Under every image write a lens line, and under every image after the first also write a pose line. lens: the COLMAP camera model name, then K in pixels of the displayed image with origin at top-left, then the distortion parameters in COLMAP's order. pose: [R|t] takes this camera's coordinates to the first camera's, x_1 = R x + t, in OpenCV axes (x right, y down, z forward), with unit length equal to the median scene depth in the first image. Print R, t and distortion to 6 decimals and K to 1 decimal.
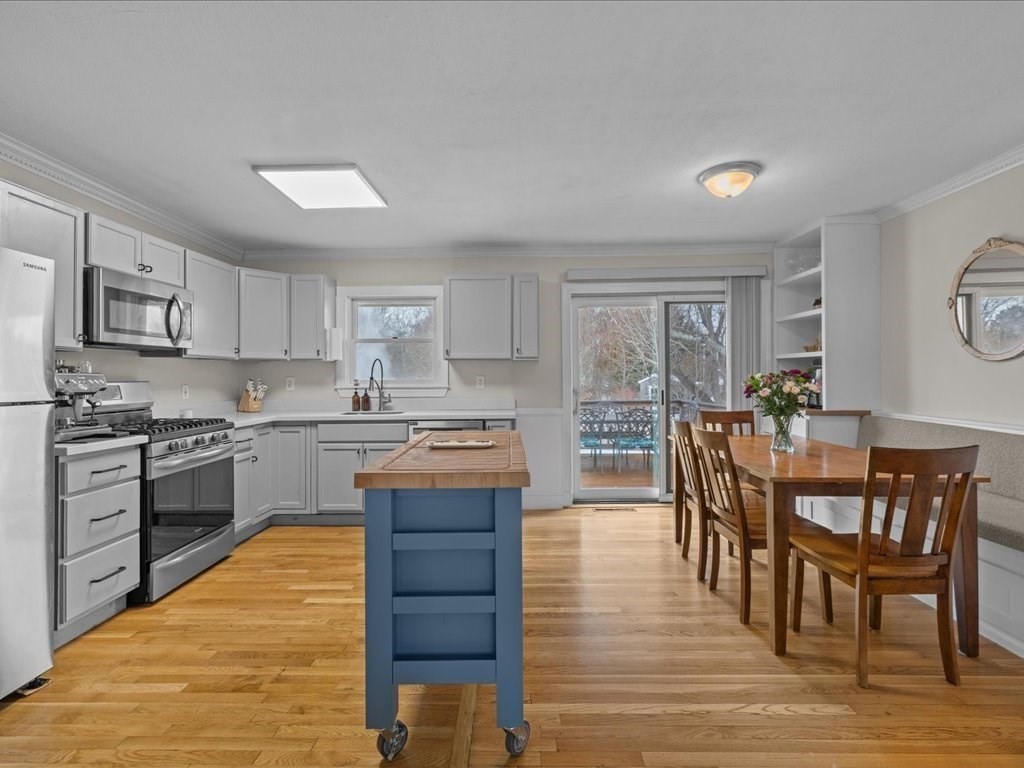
lens RADIAL K [[485.0, 0, 513.5], [0, 485.0, 374.1], [0, 0, 1]] dist [0.001523, 0.000519]
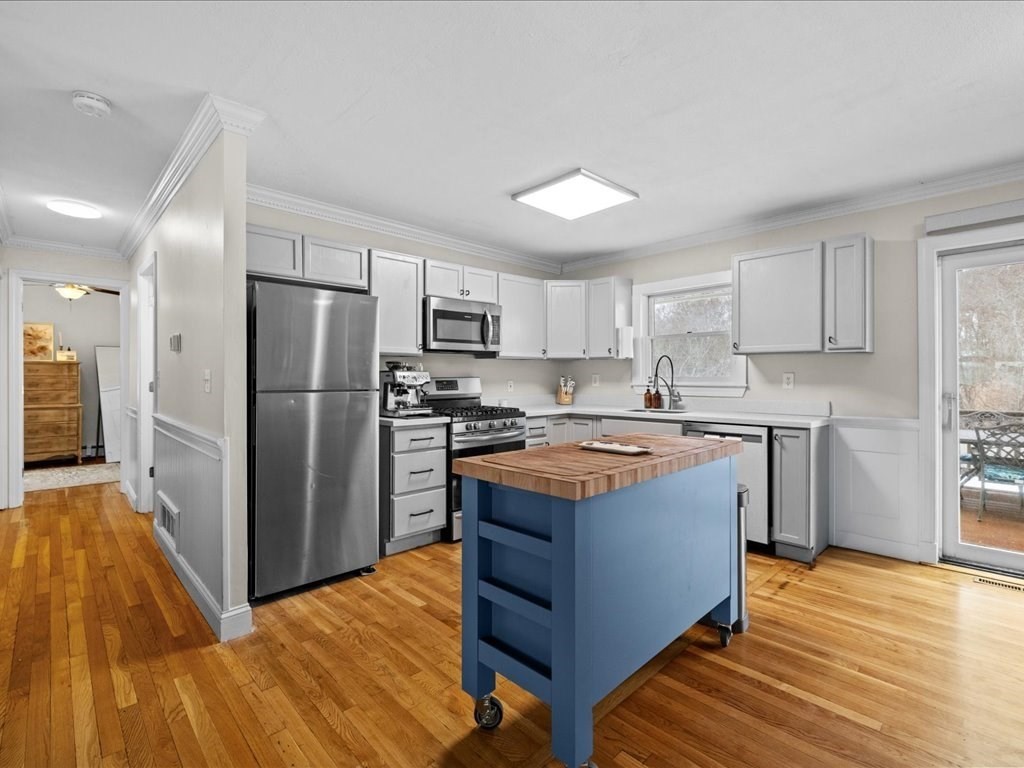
lens RADIAL K [[483.9, 0, 510.7], [0, 483.9, 377.3], [0, 0, 1]] dist [-0.000861, -0.000104]
pose [[0.700904, 0.005865, -0.713231, 0.223375], [0.002527, 0.999939, 0.010706, 0.001205], [0.713251, -0.009306, 0.700847, 0.123104]]
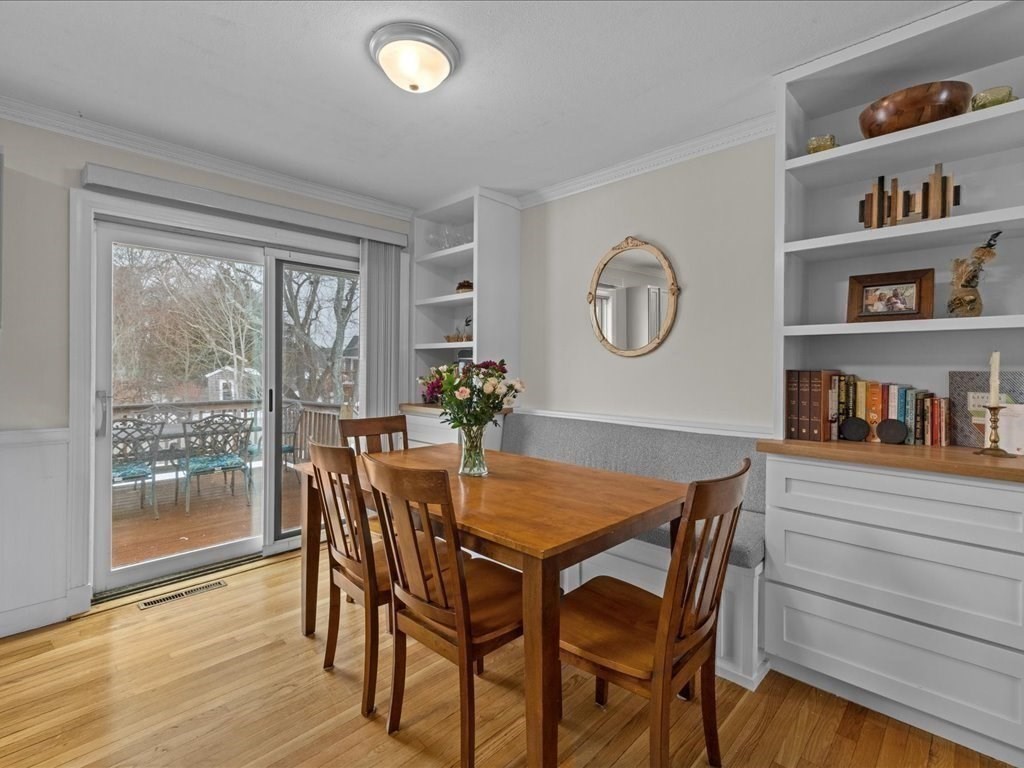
lens RADIAL K [[485.8, 0, 514.9], [0, 485.8, 366.5], [0, 0, 1]] dist [0.000920, 0.000234]
pose [[0.680607, 0.013051, 0.732533, 0.053065], [-0.011573, 0.999908, -0.007062, 0.003029], [-0.732558, -0.003671, 0.680695, 0.357120]]
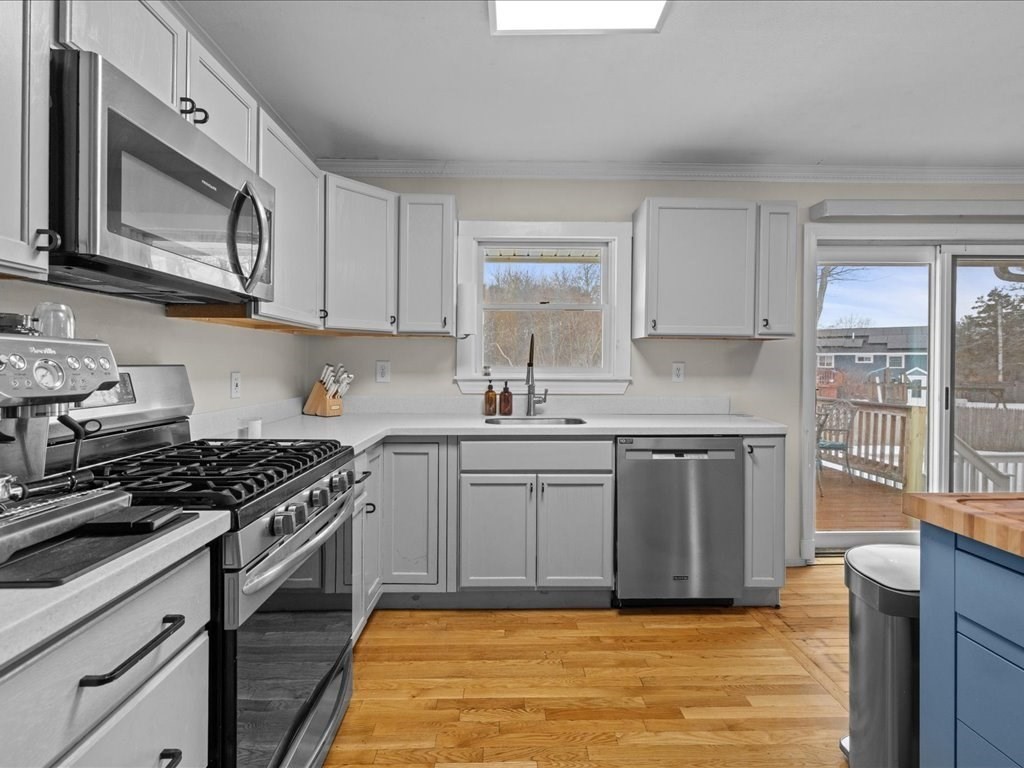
lens RADIAL K [[485.8, 0, 514.9], [0, 485.8, 366.5], [0, 0, 1]] dist [0.000920, 0.000234]
pose [[0.999185, 0.011274, 0.038757, -0.381074], [-0.011587, 0.999902, 0.007865, 0.007466], [-0.038665, -0.008308, 0.999218, 0.430319]]
